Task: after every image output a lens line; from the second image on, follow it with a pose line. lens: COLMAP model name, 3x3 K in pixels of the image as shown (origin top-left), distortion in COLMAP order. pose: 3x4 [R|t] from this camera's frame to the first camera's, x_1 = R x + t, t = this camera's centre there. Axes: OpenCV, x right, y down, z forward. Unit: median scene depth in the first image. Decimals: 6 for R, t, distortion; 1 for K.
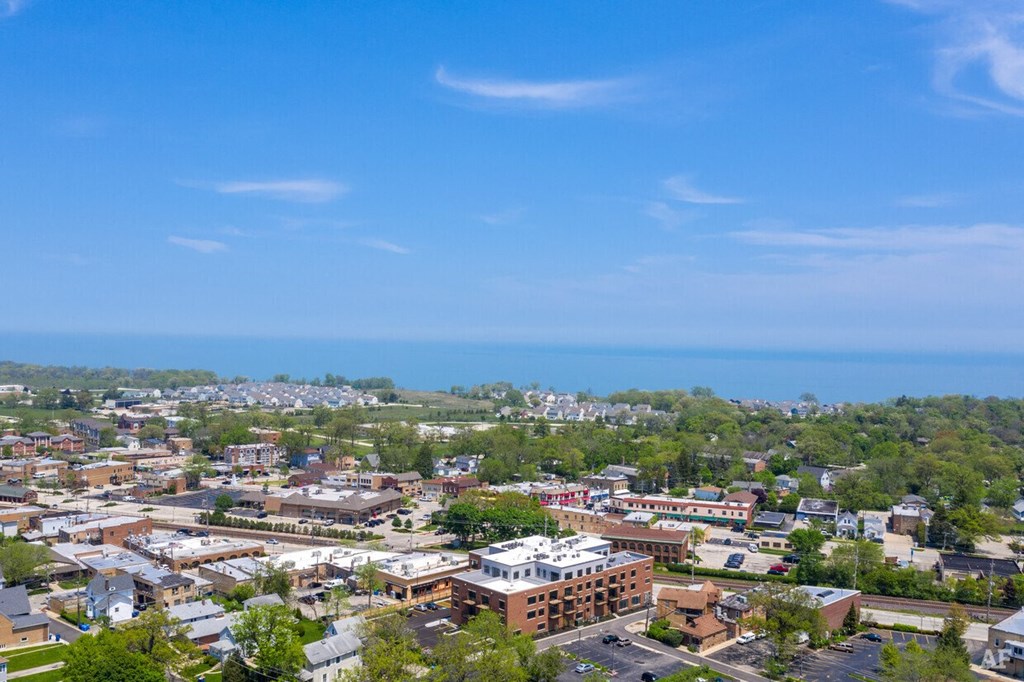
lens RADIAL K [[893.8, 0, 481.8], [0, 893.8, 341.8], [0, 0, 1]] dist [-0.011245, -0.004028]
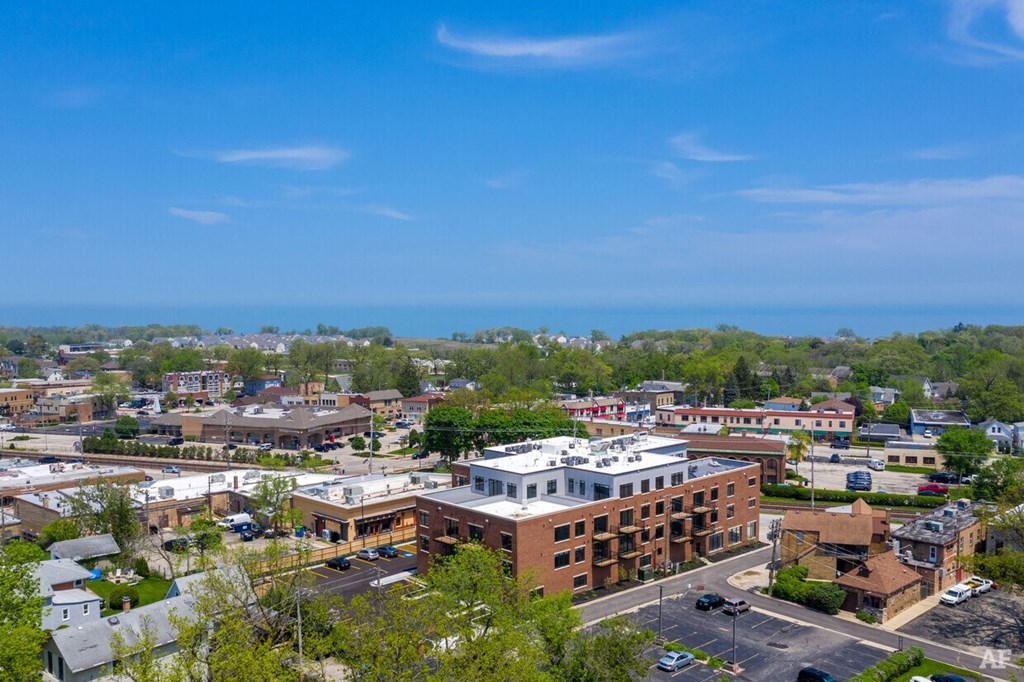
lens RADIAL K [[897.0, 0, 494.2], [0, 897.0, 344.0], [0, 0, 1]] dist [-0.008261, 0.000630]
pose [[0.999815, -0.018210, 0.006261, 0.011973], [0.017949, 0.999059, 0.039489, 0.132792], [-0.006974, -0.039370, 0.999200, 0.401669]]
